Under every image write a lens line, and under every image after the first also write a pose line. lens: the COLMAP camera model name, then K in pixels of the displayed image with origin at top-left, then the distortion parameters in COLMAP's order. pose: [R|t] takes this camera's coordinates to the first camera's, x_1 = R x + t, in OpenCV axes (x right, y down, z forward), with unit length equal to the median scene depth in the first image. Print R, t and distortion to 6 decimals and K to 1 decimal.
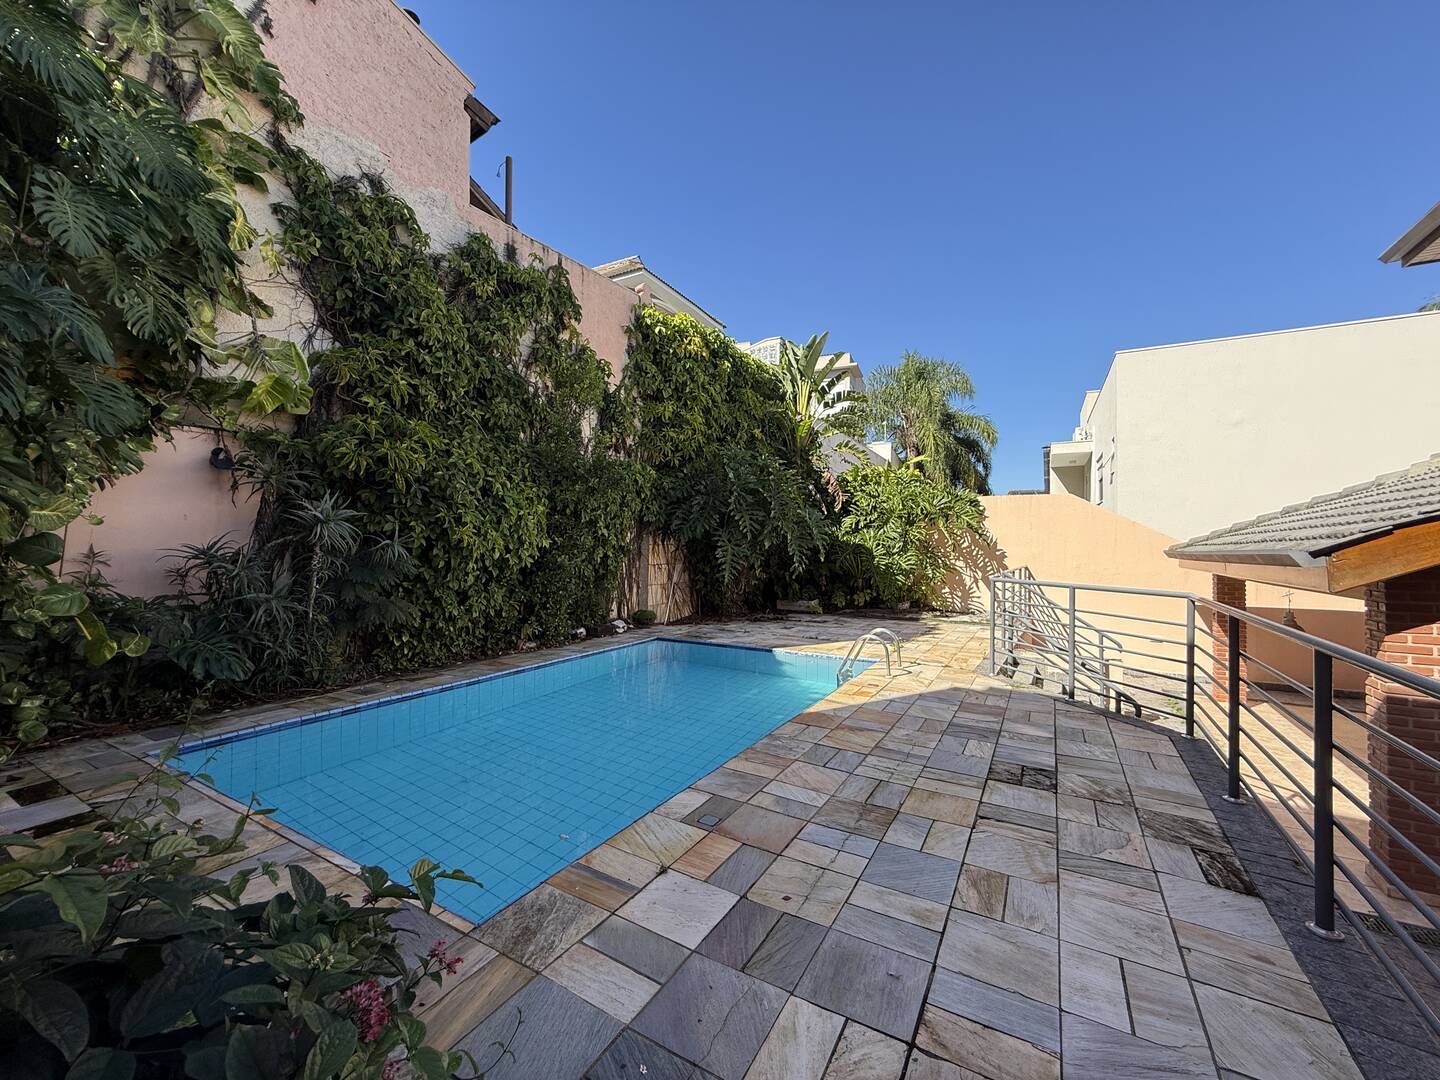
lens RADIAL K [[575.5, 0, 713.5], [0, 575.5, 544.9], [0, 0, 1]] dist [-0.000318, 0.000288]
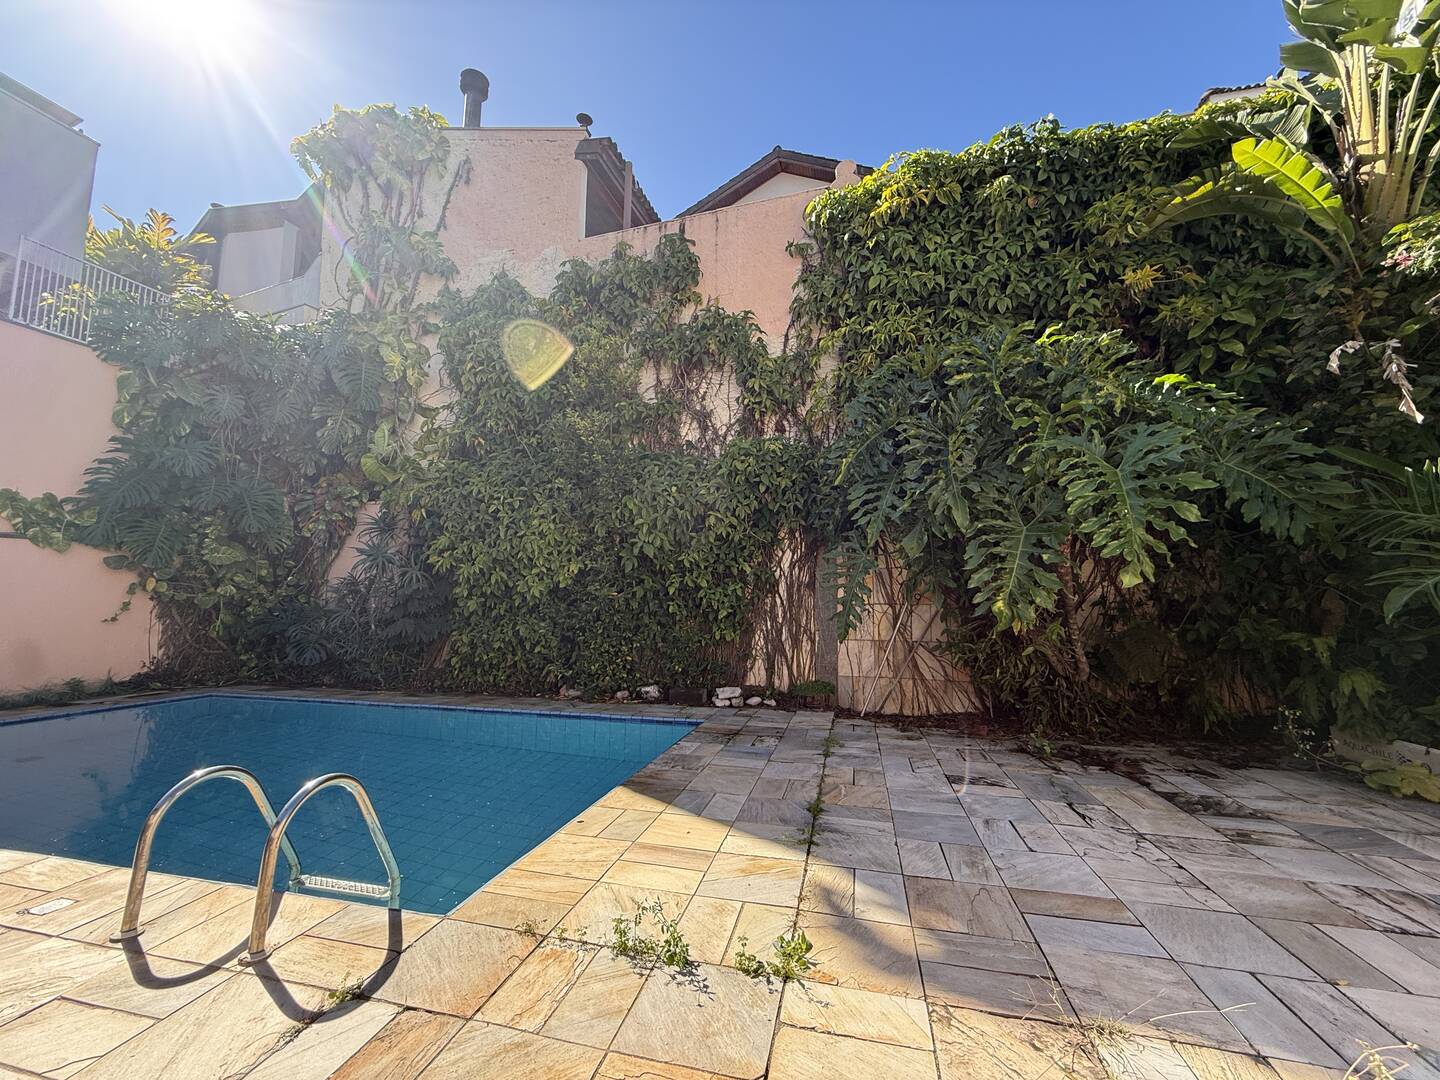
lens RADIAL K [[575.5, 0, 717.7], [0, 575.5, 536.9], [0, 0, 1]] dist [-0.000318, 0.000288]
pose [[0.290339, -0.112342, -0.950307, 0.427325], [-0.001622, 0.993026, -0.117888, 0.037762], [0.956923, 0.035769, 0.288132, 0.739486]]
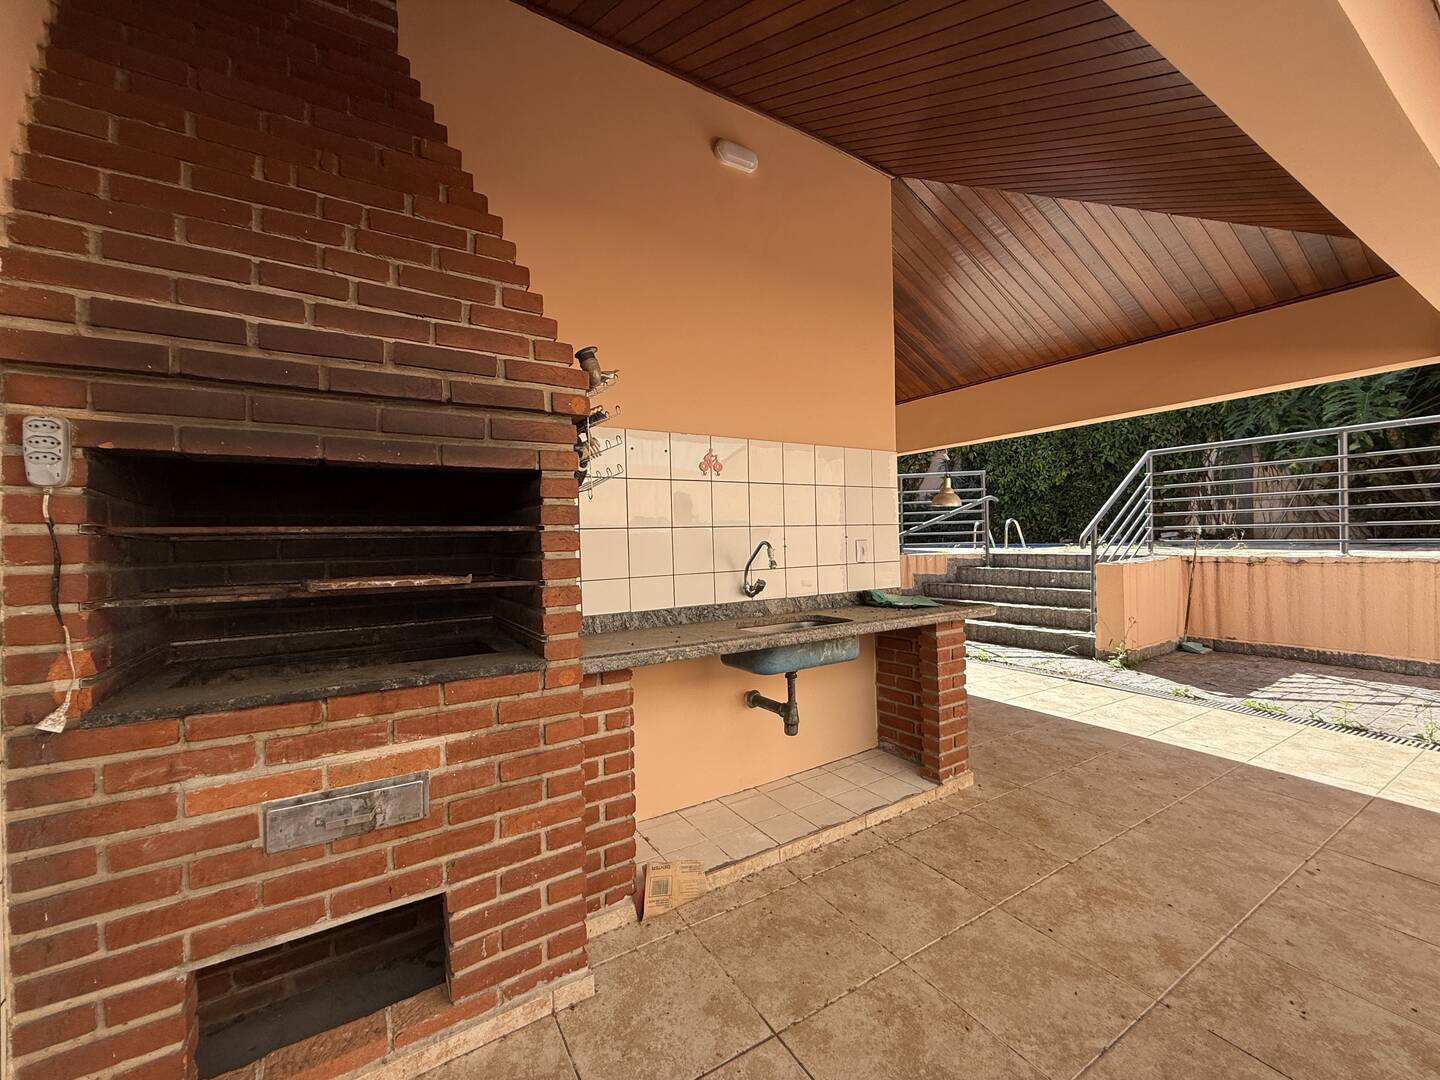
lens RADIAL K [[575.5, 0, 713.0], [0, 575.5, 539.9], [0, 0, 1]] dist [-0.000318, 0.000288]
pose [[-0.461718, -0.000386, -0.887027, 1.165015], [0.017935, 0.999791, -0.009771, 0.132539], [0.886846, -0.020420, -0.461614, 0.673971]]
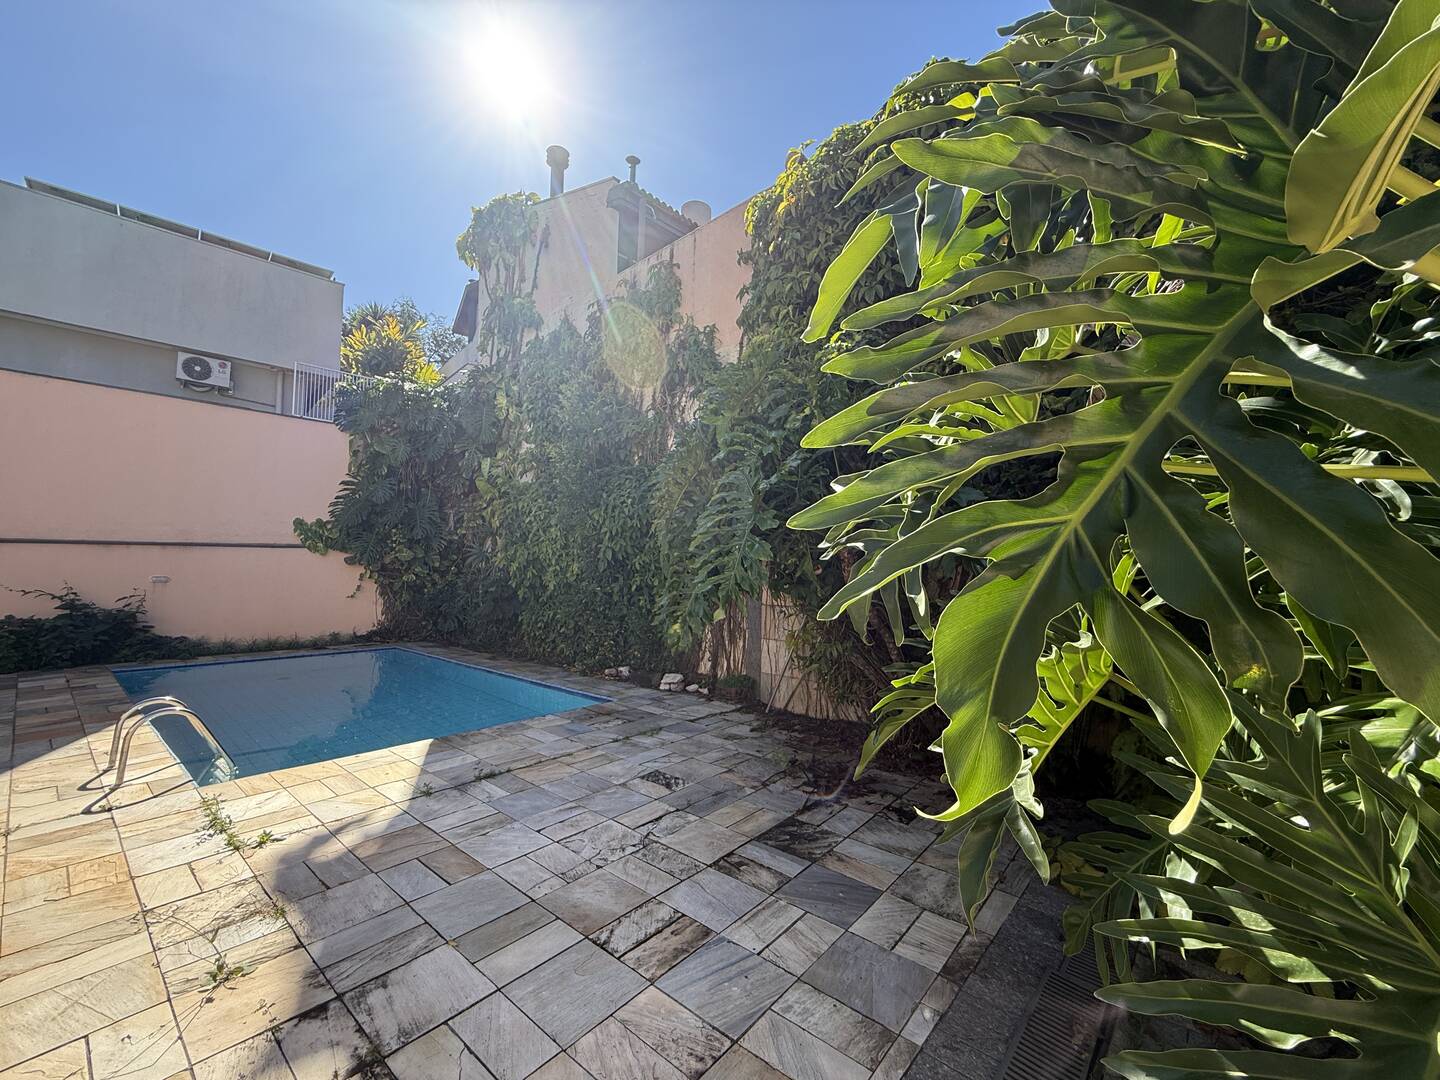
lens RADIAL K [[575.5, 0, 713.0], [0, 575.5, 536.9], [0, 0, 1]] dist [-0.000318, 0.000288]
pose [[-0.162540, -0.059568, -0.984902, 0.518664], [-0.013494, 0.998217, -0.058146, -0.000450], [0.986610, 0.003839, -0.163054, 1.084800]]
